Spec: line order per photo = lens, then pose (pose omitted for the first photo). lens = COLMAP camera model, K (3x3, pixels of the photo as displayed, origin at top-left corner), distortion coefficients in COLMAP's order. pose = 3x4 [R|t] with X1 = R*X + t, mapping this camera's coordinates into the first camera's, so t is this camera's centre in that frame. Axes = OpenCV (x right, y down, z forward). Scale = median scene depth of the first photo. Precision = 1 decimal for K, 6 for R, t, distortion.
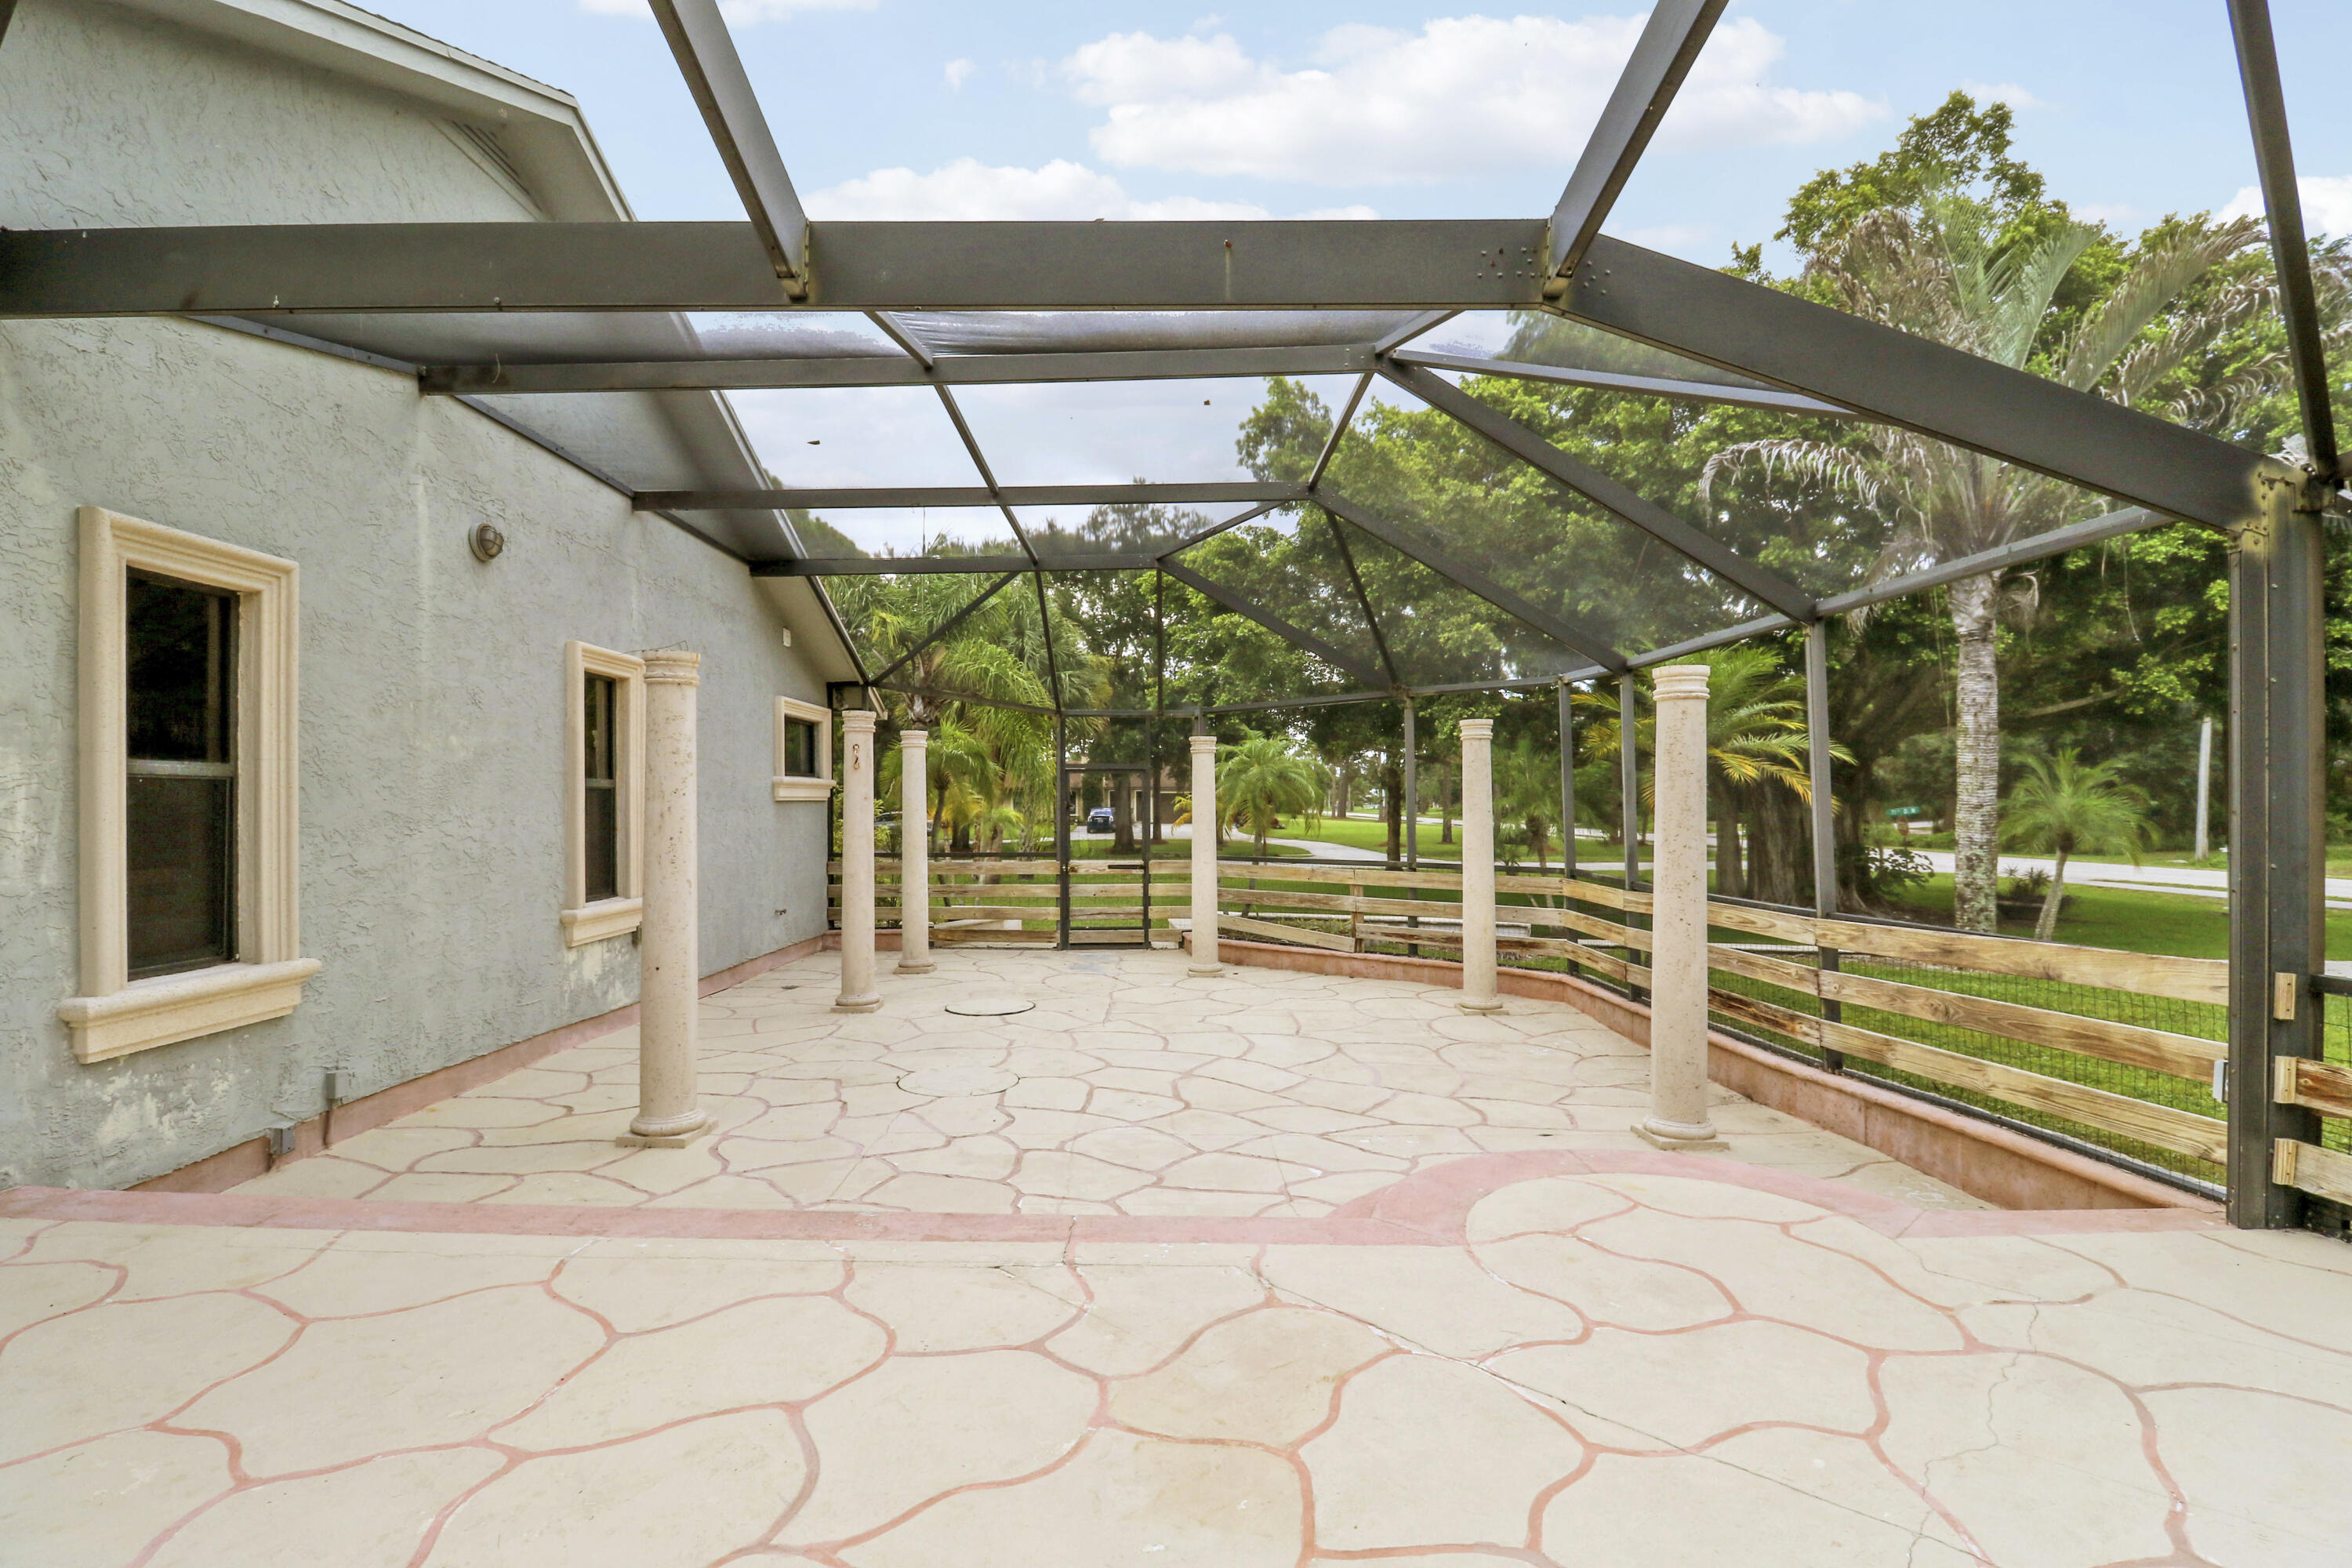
lens RADIAL K [[1100.1, 0, 1171.1], [0, 1100.1, 798.1], [0, 0, 1]] dist [-0.011874, -0.002123]
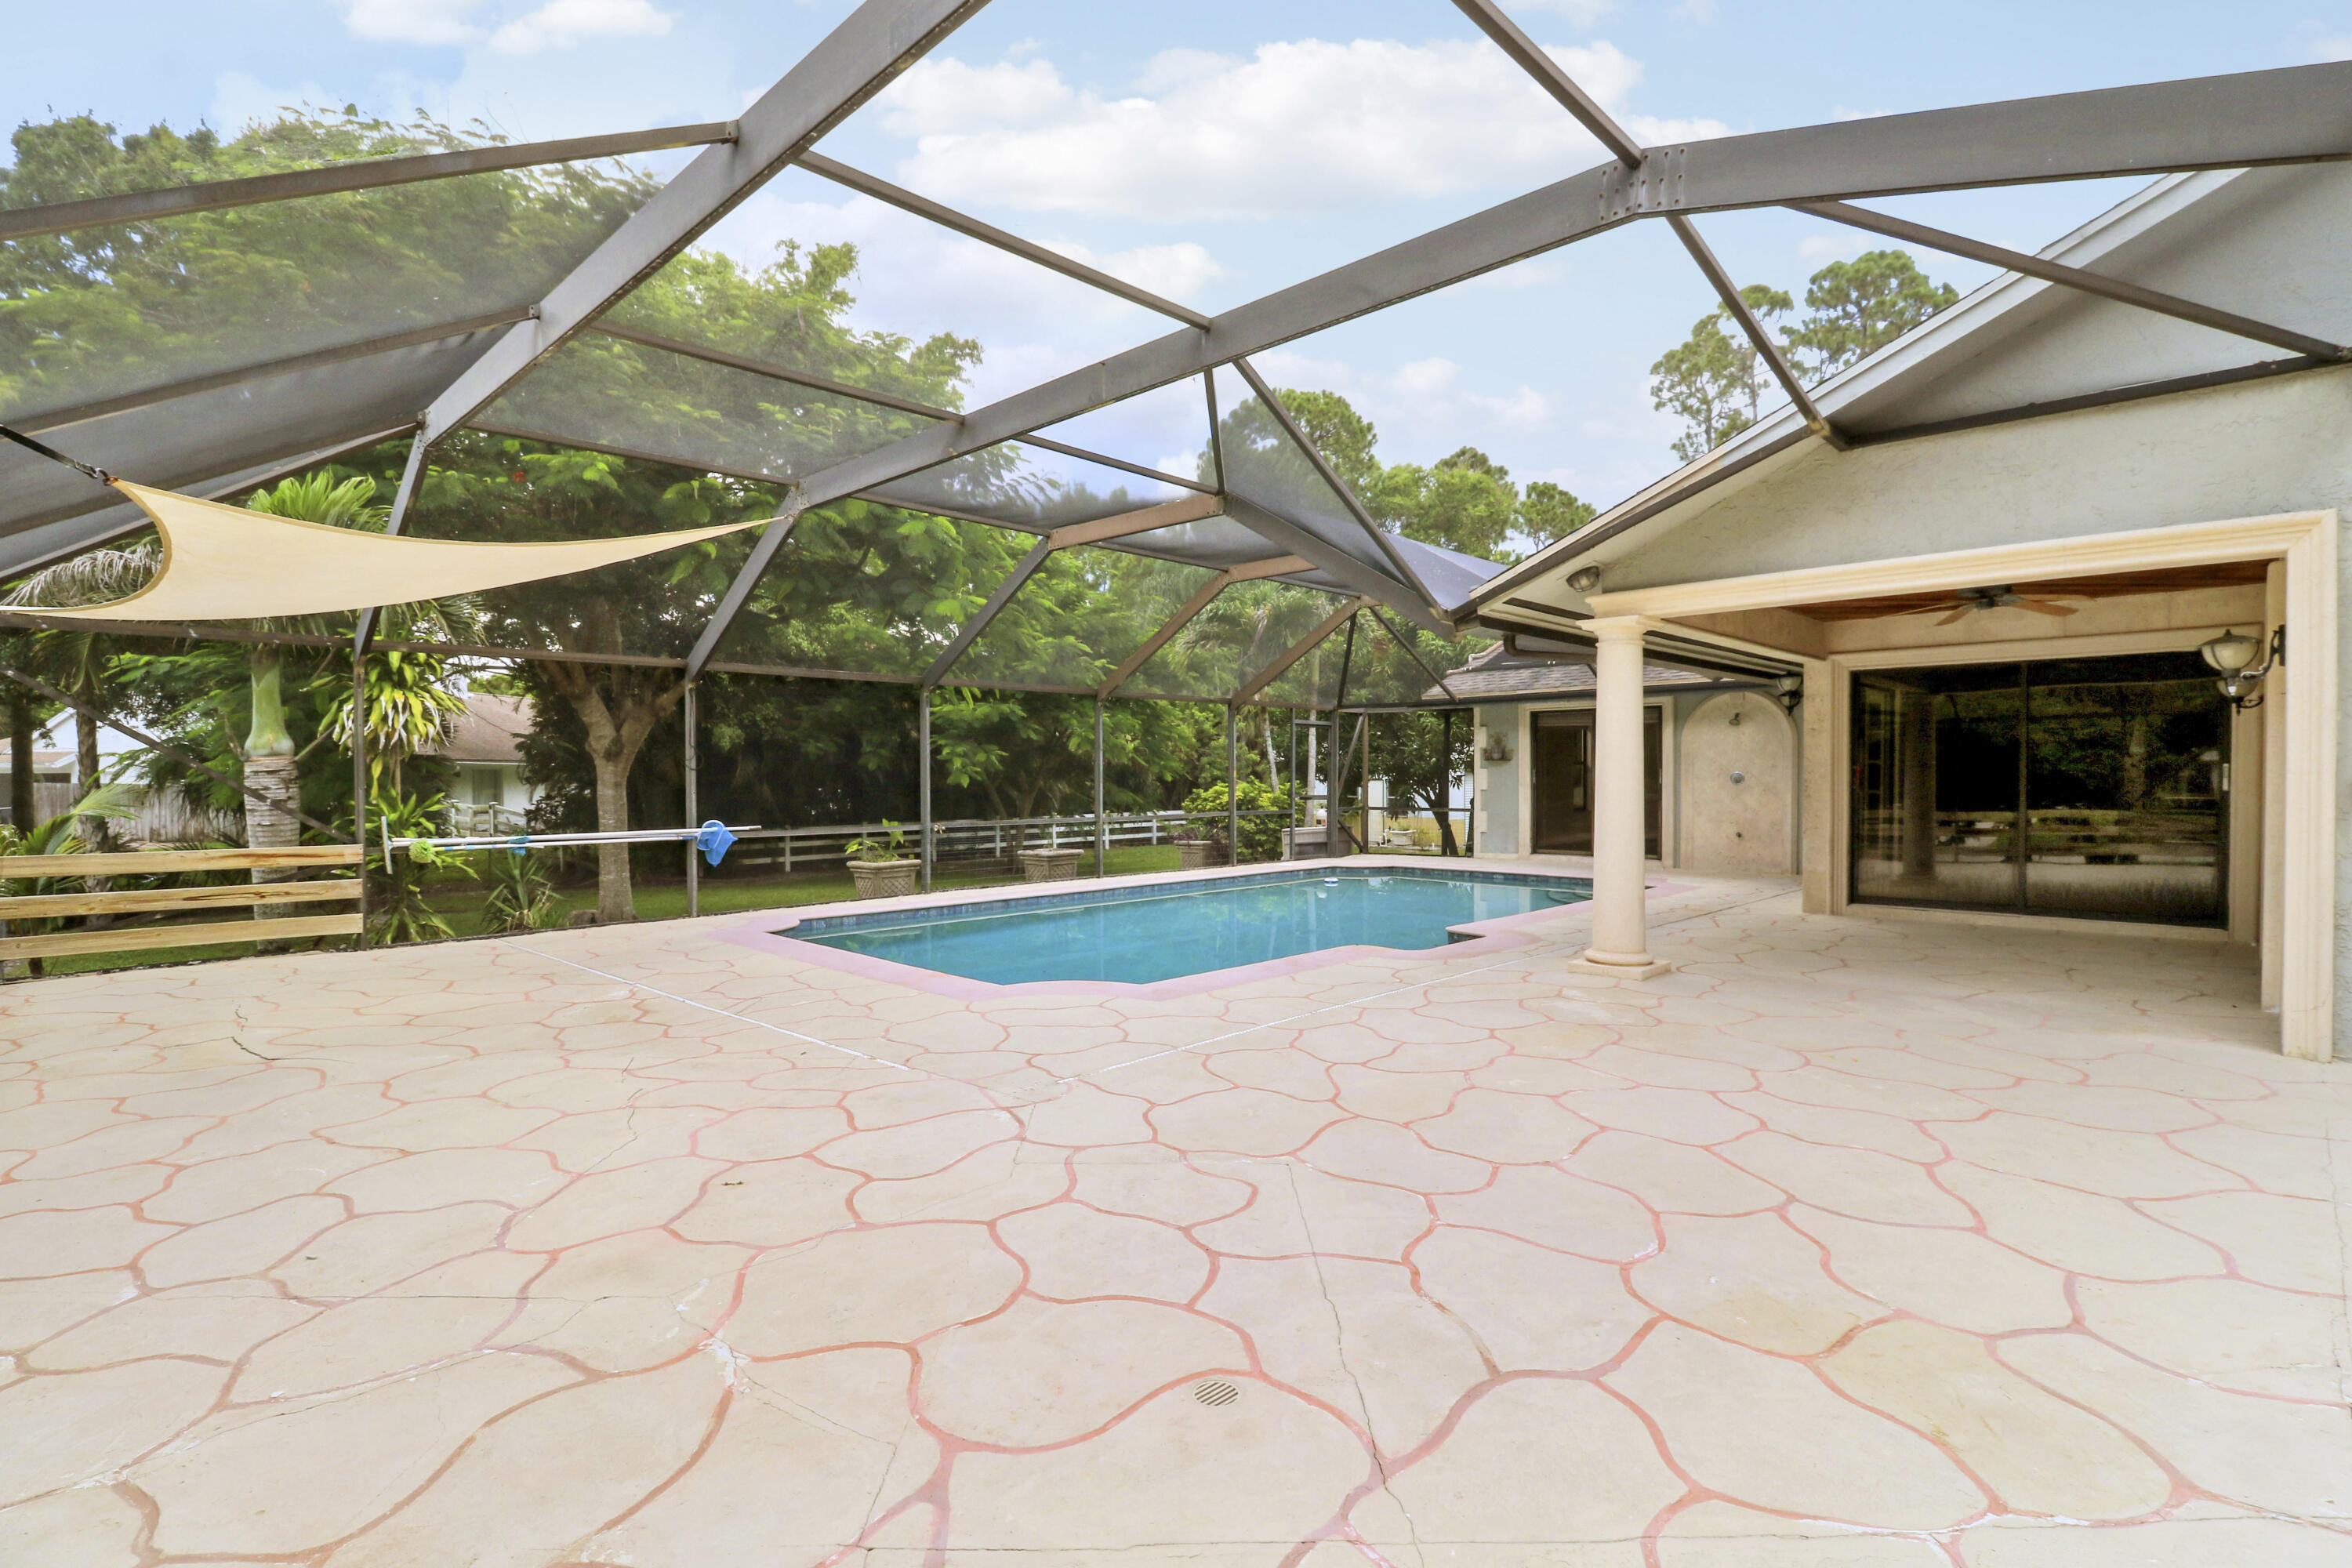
lens RADIAL K [[1100.1, 0, 1169.6], [0, 1100.1, 791.2], [0, 0, 1]] dist [-0.011874, -0.002123]
pose [[-0.716591, 0.017065, -0.697285, 1.227568], [0.010550, 0.999851, 0.013628, 0.009074], [0.697414, 0.002409, -0.716664, 1.257177]]
